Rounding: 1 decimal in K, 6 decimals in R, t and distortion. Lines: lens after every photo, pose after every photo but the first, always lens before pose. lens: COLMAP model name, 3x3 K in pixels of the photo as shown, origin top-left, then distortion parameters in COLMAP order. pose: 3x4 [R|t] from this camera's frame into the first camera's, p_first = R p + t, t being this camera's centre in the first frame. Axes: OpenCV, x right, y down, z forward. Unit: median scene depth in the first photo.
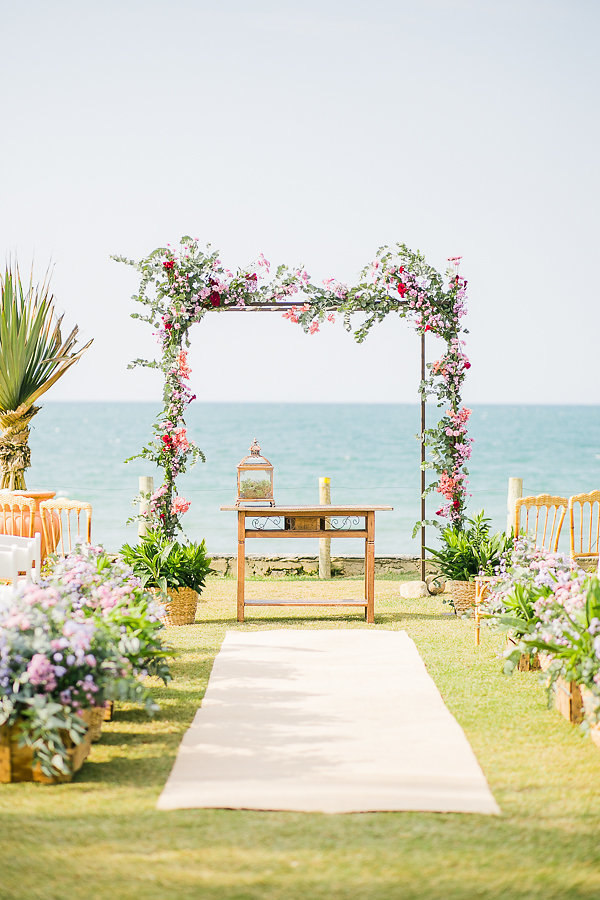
lens RADIAL K [[1564.4, 0, 300.0], [0, 1564.4, 450.0], [0, 0, 1]] dist [-0.237895, -0.009136]
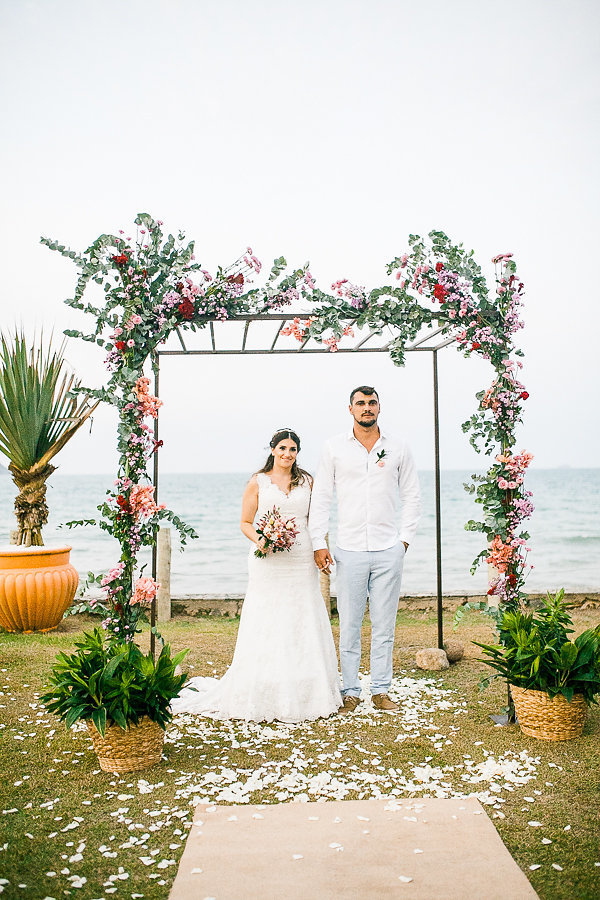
lens RADIAL K [[959.5, 0, 300.8], [0, 959.5, 437.2], [0, 0, 1]] dist [-0.009998, -0.002171]
pose [[0.999833, -0.017903, 0.003718, -0.003523], [0.018096, 0.997985, -0.060816, -0.007760], [-0.002622, 0.060873, 0.998142, 0.545207]]
